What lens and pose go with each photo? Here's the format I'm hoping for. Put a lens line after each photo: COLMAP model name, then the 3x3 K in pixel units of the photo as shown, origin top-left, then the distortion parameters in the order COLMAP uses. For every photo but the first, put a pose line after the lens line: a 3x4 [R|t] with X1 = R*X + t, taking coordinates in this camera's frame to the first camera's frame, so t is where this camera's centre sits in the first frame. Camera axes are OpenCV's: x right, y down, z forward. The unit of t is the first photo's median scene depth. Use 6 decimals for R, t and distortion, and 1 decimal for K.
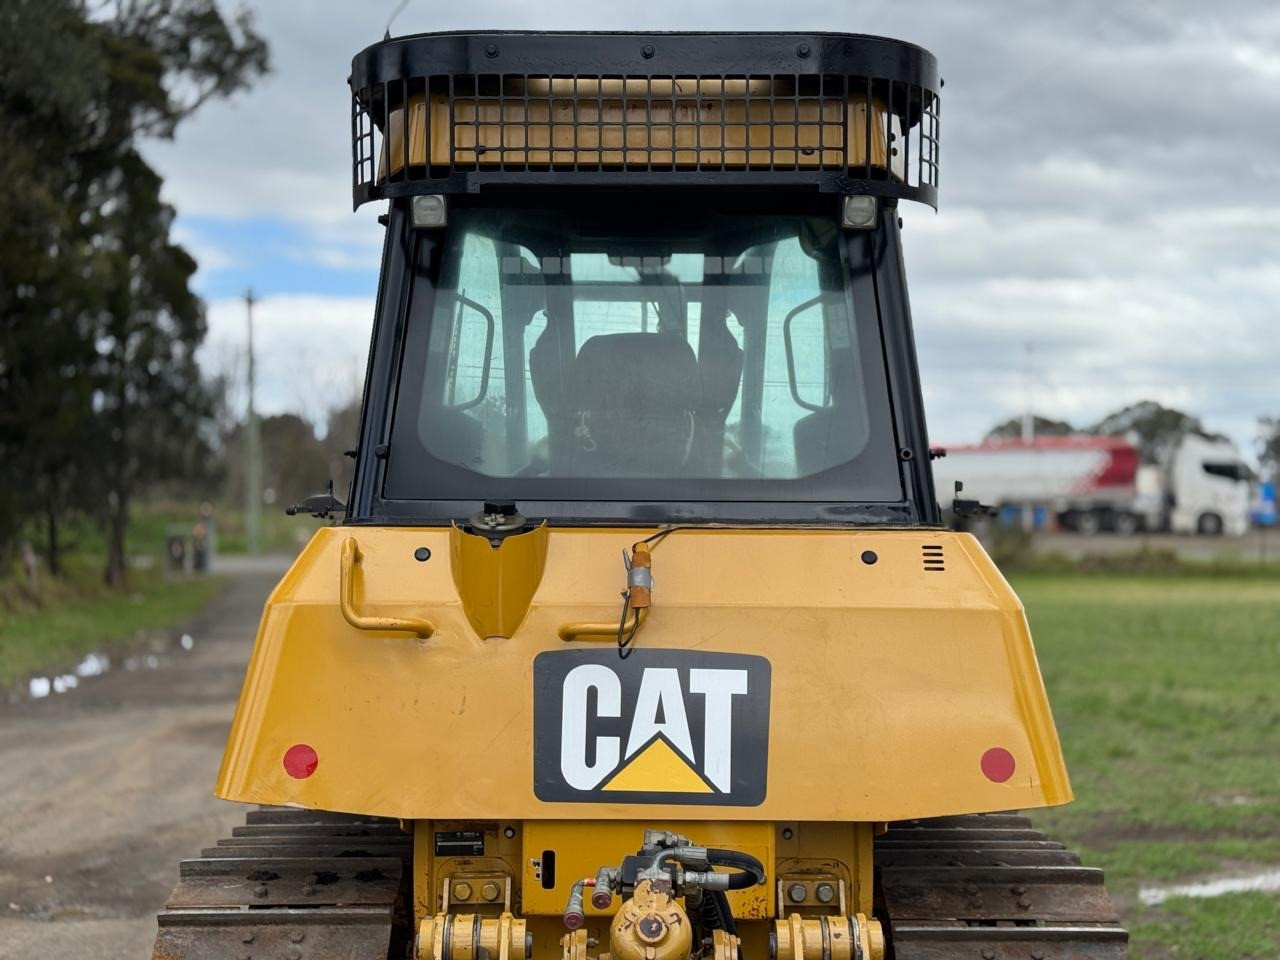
lens RADIAL K [[1778.2, 0, 639.7], [0, 1778.2, 489.2], [0, 0, 1]] dist [0.177186, -0.310547]
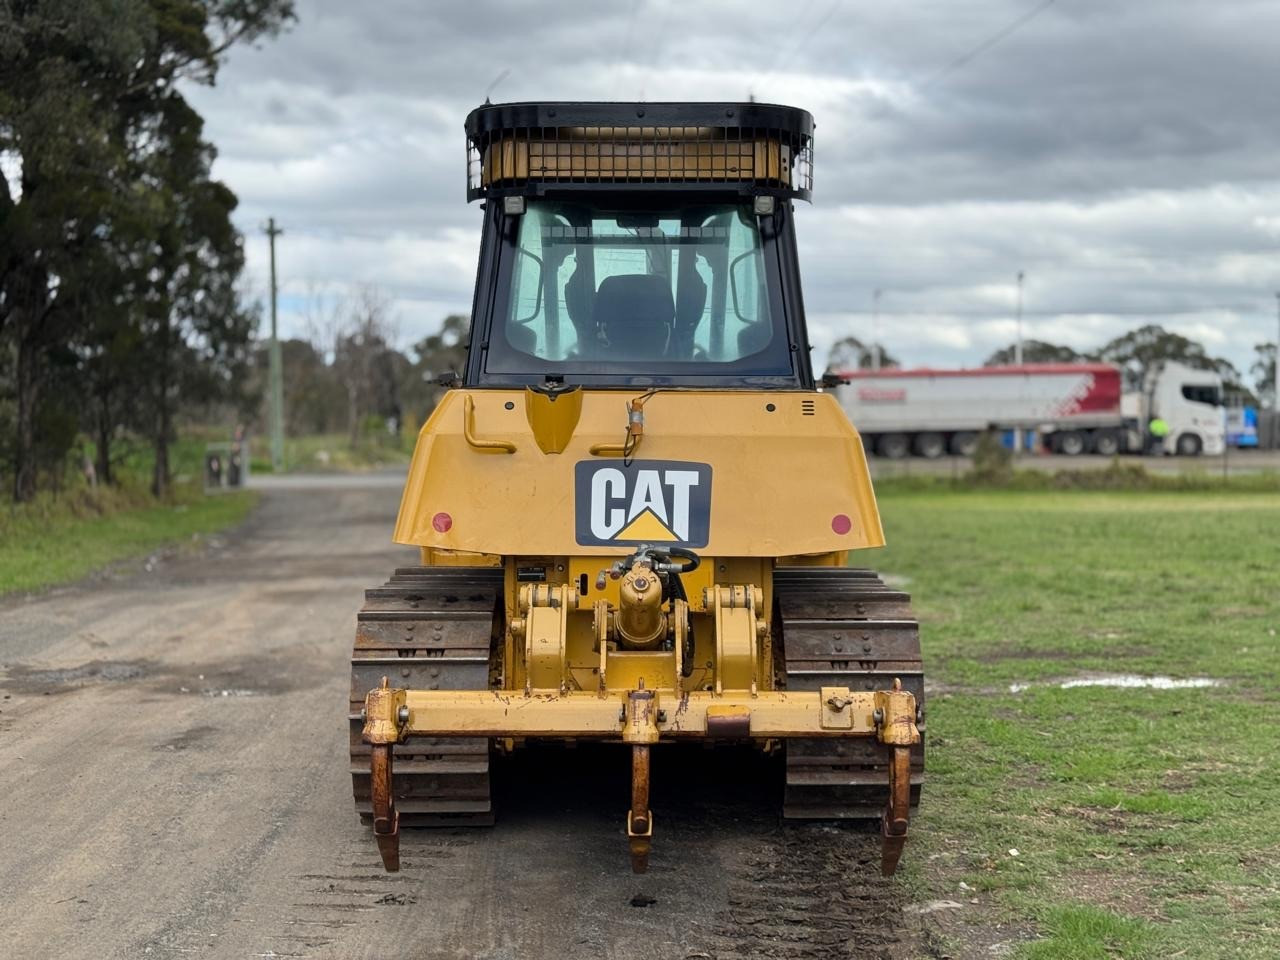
lens RADIAL K [[1778.2, 0, 639.7], [0, 1778.2, 489.2], [0, 0, 1]] dist [0.177186, -0.310547]
pose [[0.999995, 0.000249, -0.003113, 0.006802], [-0.000125, 0.999213, 0.039663, 0.039137], [0.003120, -0.039662, 0.999208, -0.566290]]
